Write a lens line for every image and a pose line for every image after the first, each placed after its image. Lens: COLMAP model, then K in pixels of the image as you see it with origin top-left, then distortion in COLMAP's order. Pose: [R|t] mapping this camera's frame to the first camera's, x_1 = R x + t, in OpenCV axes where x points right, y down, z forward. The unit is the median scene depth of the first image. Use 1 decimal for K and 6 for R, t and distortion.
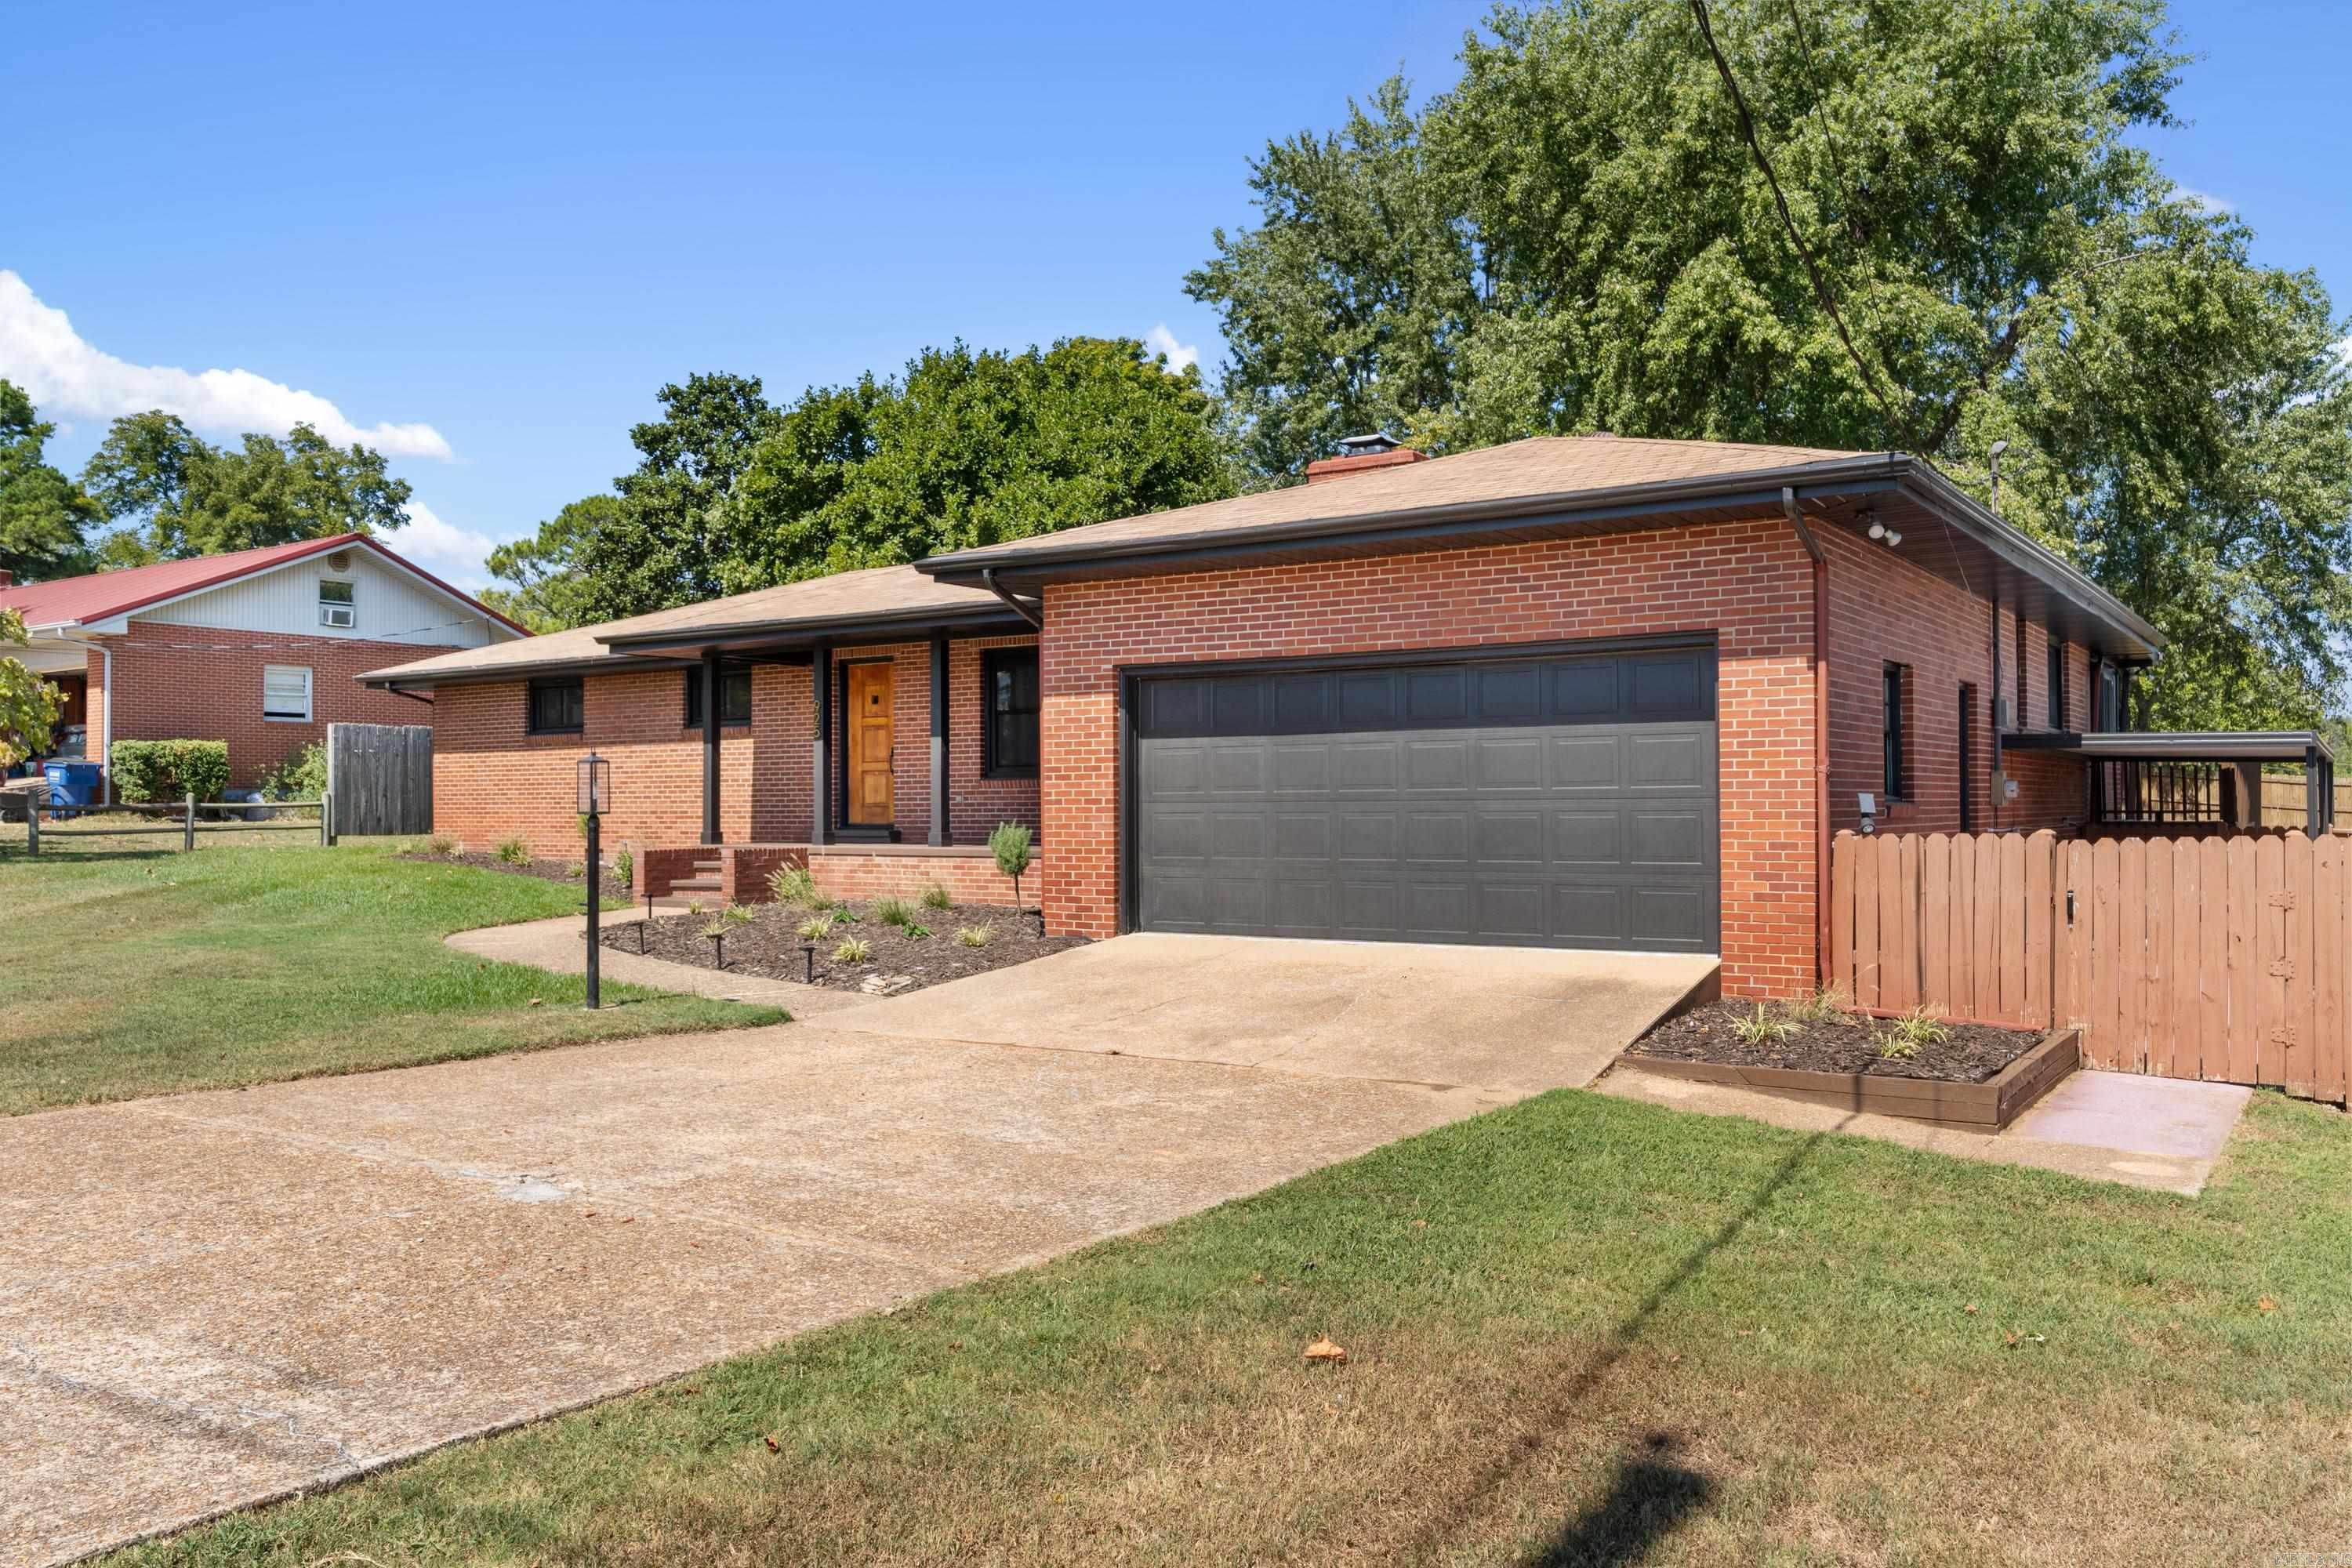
lens RADIAL K [[1775.2, 0, 1192.0], [0, 1775.2, 784.7], [0, 0, 1]] dist [-0.022539, 0.002650]
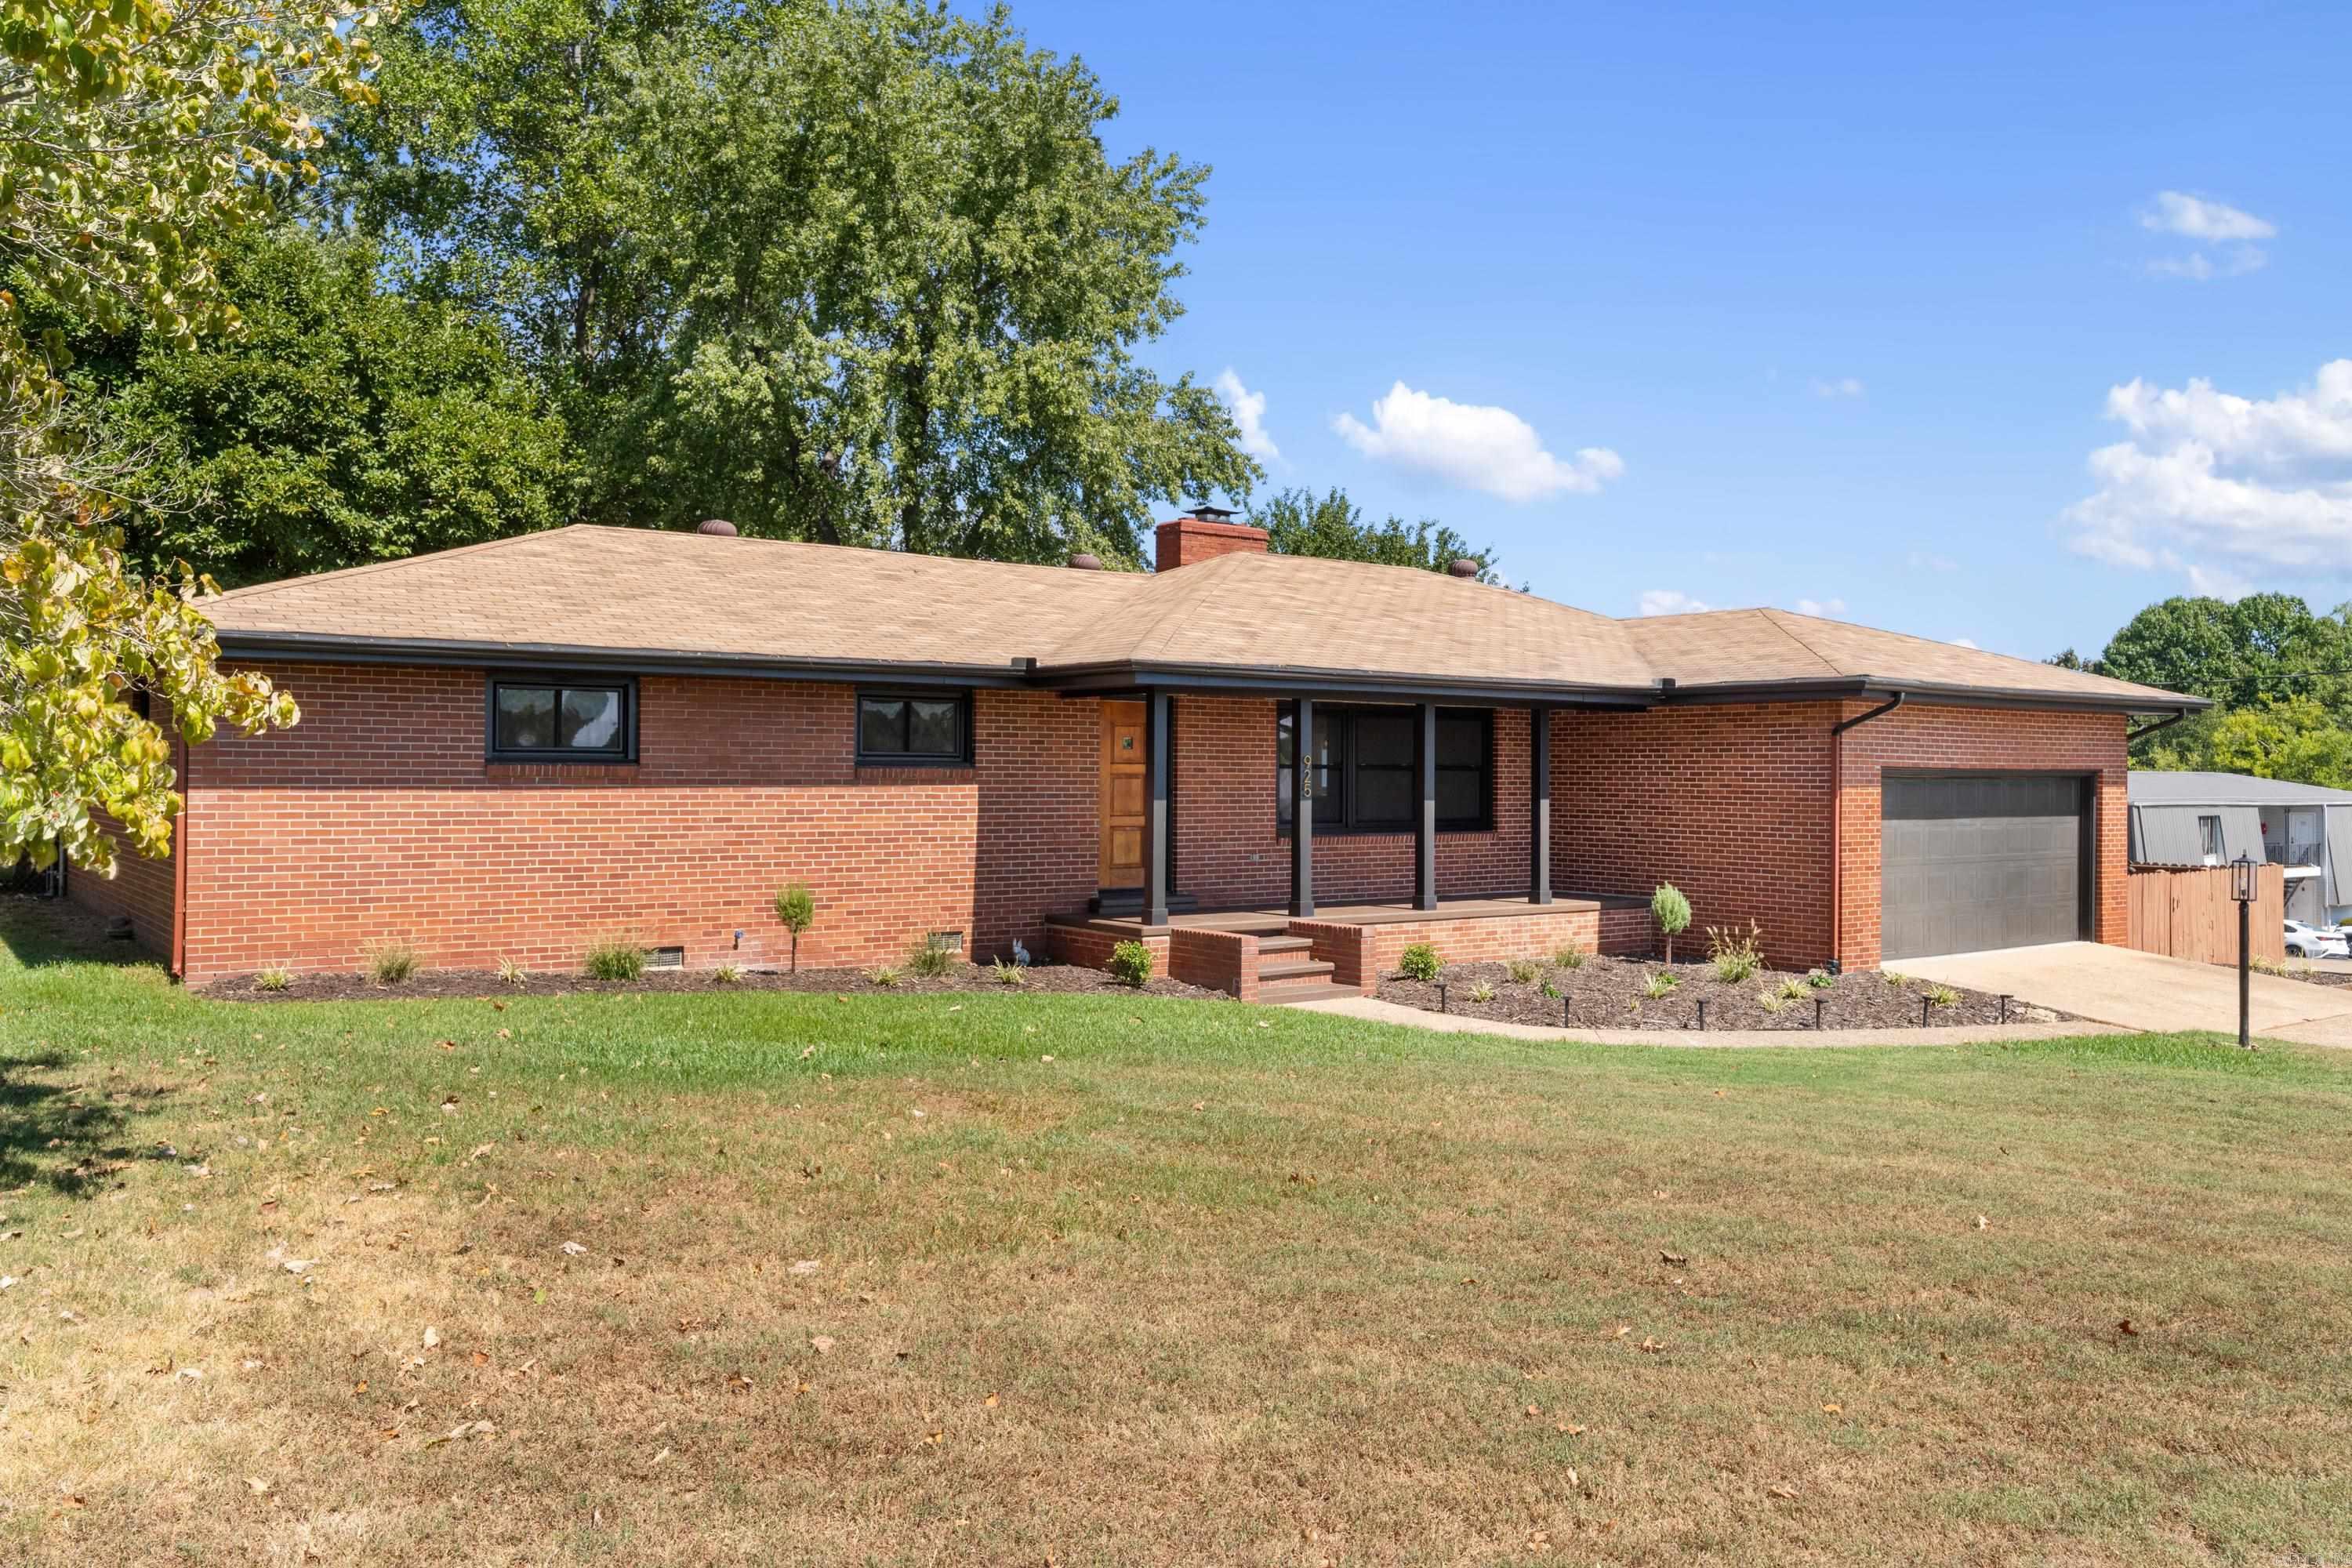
lens RADIAL K [[1775.2, 0, 1188.4], [0, 1775.2, 781.9], [0, 0, 1]] dist [-0.022539, 0.002650]
pose [[0.341542, 0.003853, 0.939859, -0.970201], [-0.019426, 0.999807, 0.002961, -0.032144], [-0.939666, -0.019269, 0.341551, 0.678528]]
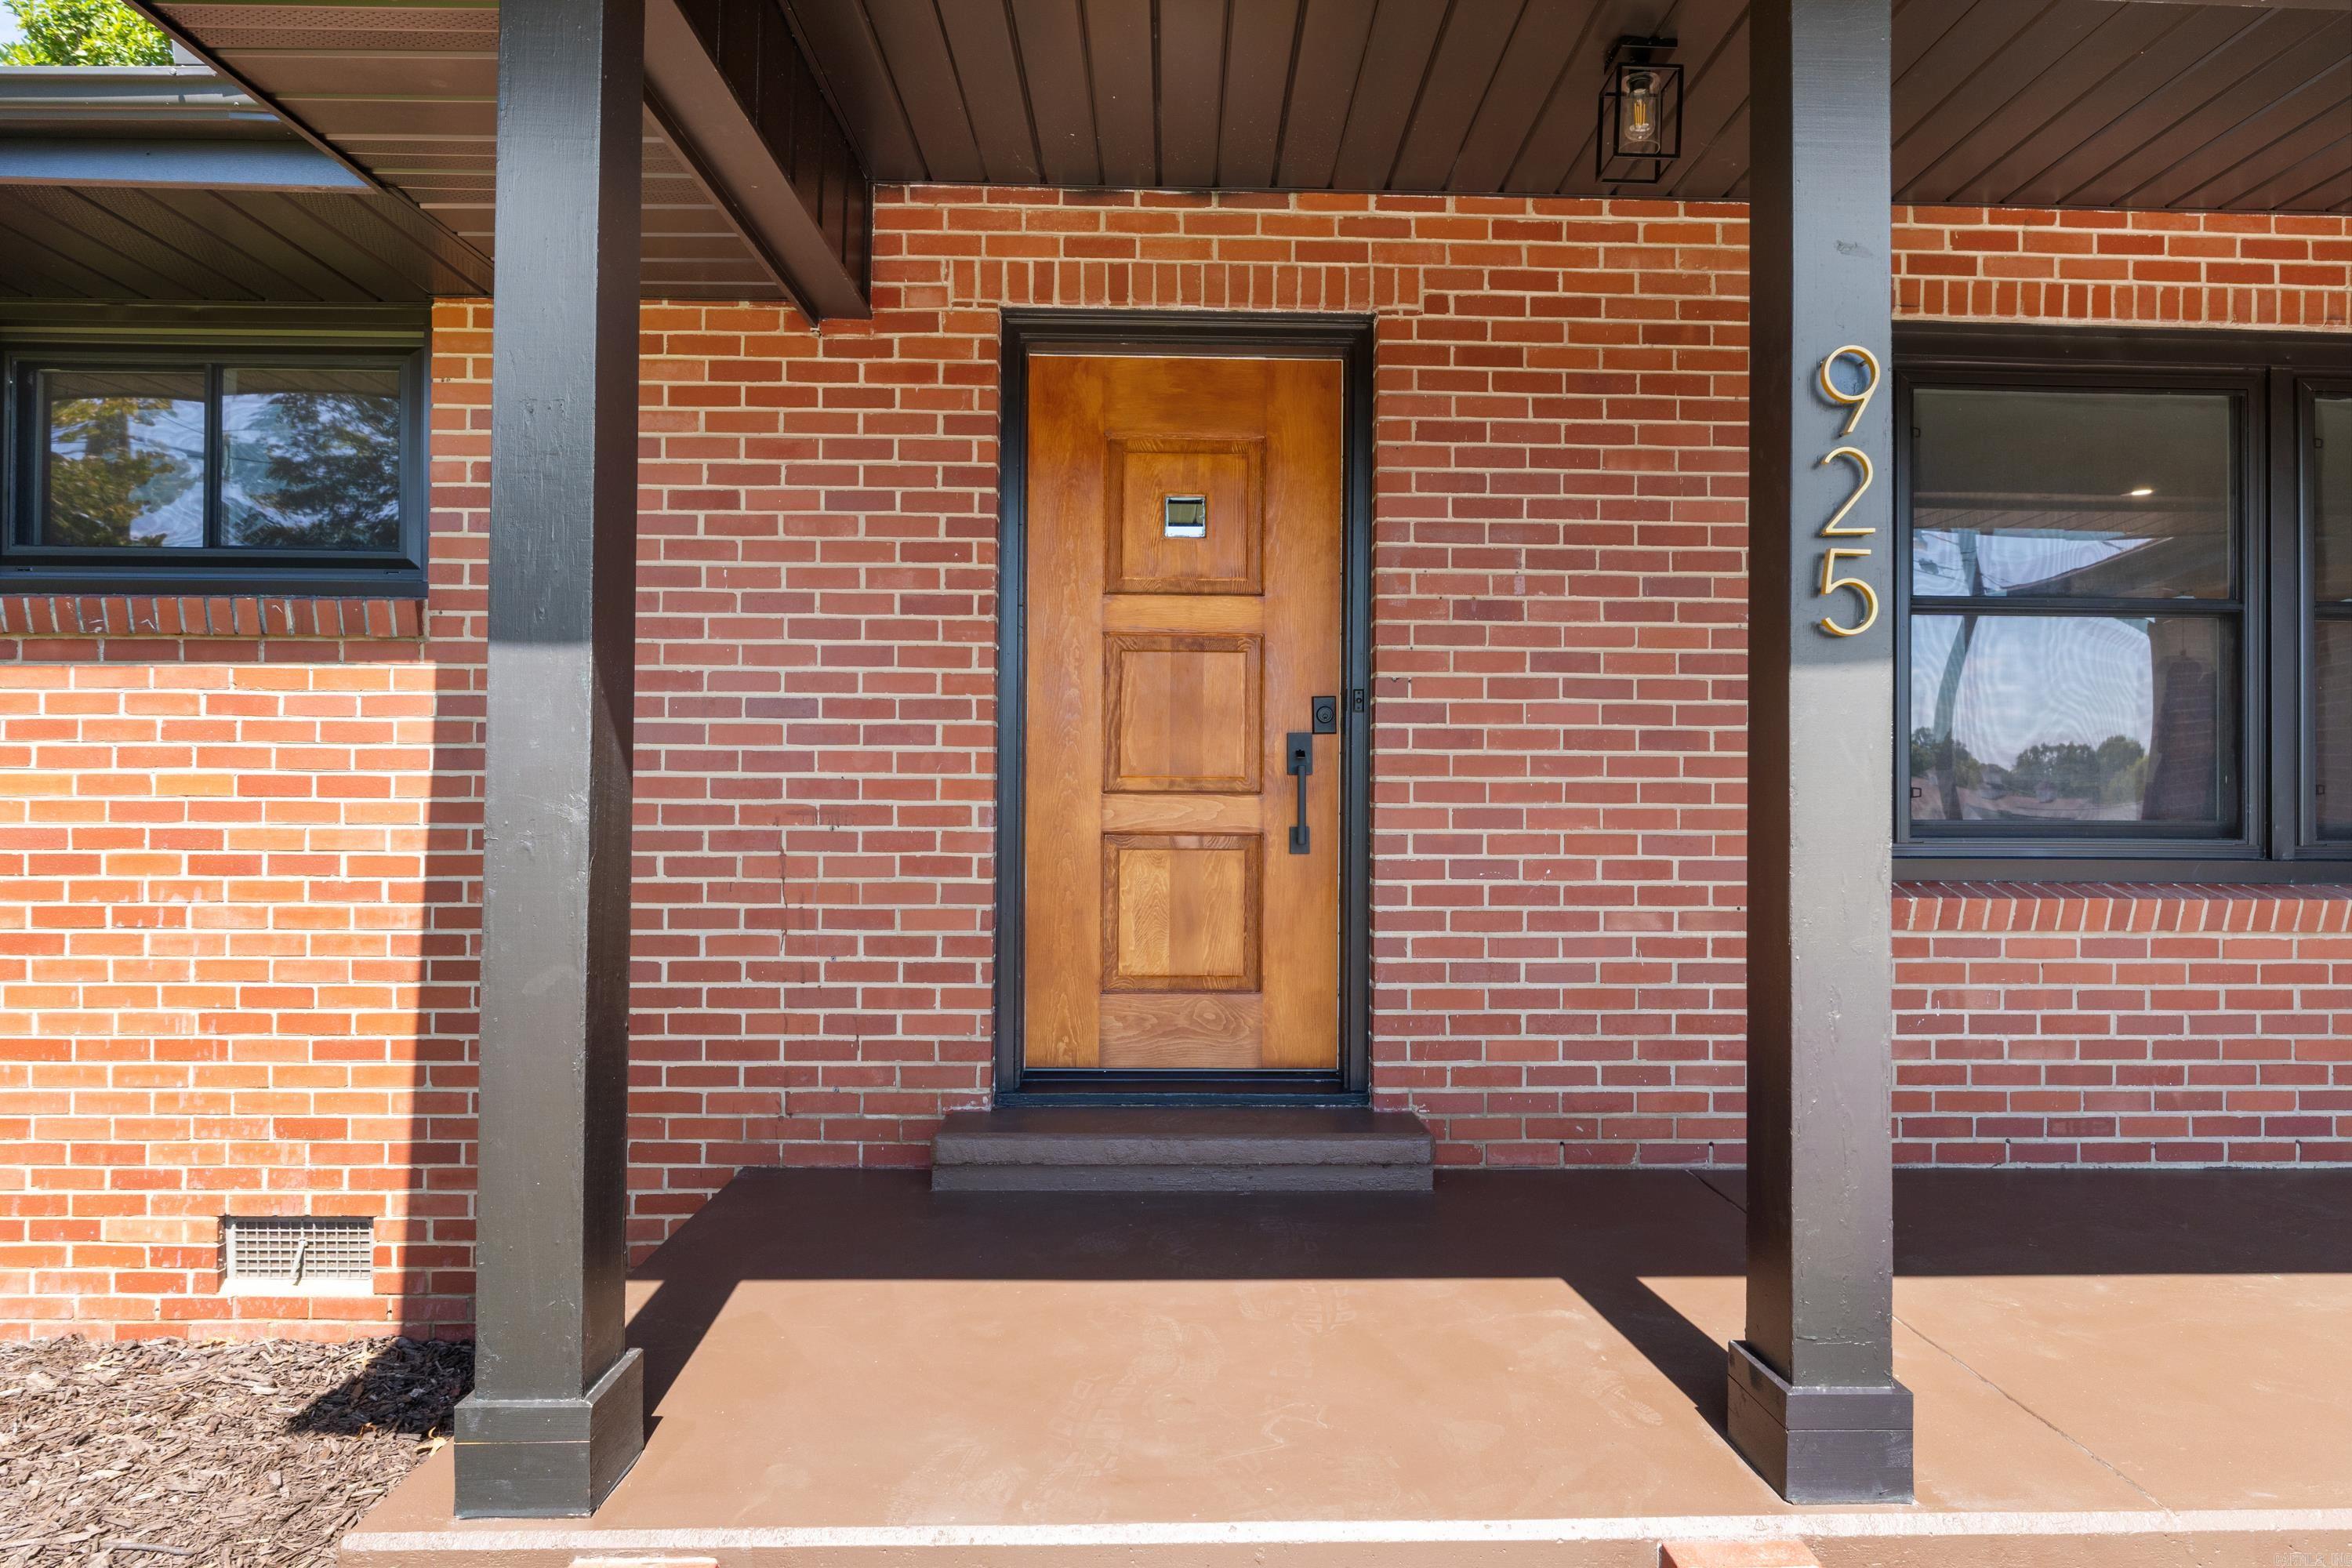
lens RADIAL K [[1373.4, 0, 1178.3], [0, 1373.4, 793.5], [0, 0, 1]] dist [-0.004966, -0.000697]
pose [[0.817109, 0.014213, 0.576307, -0.278667], [-0.017425, 0.999848, 0.000048, -0.012747], [-0.576219, -0.010082, 0.817233, 0.855326]]
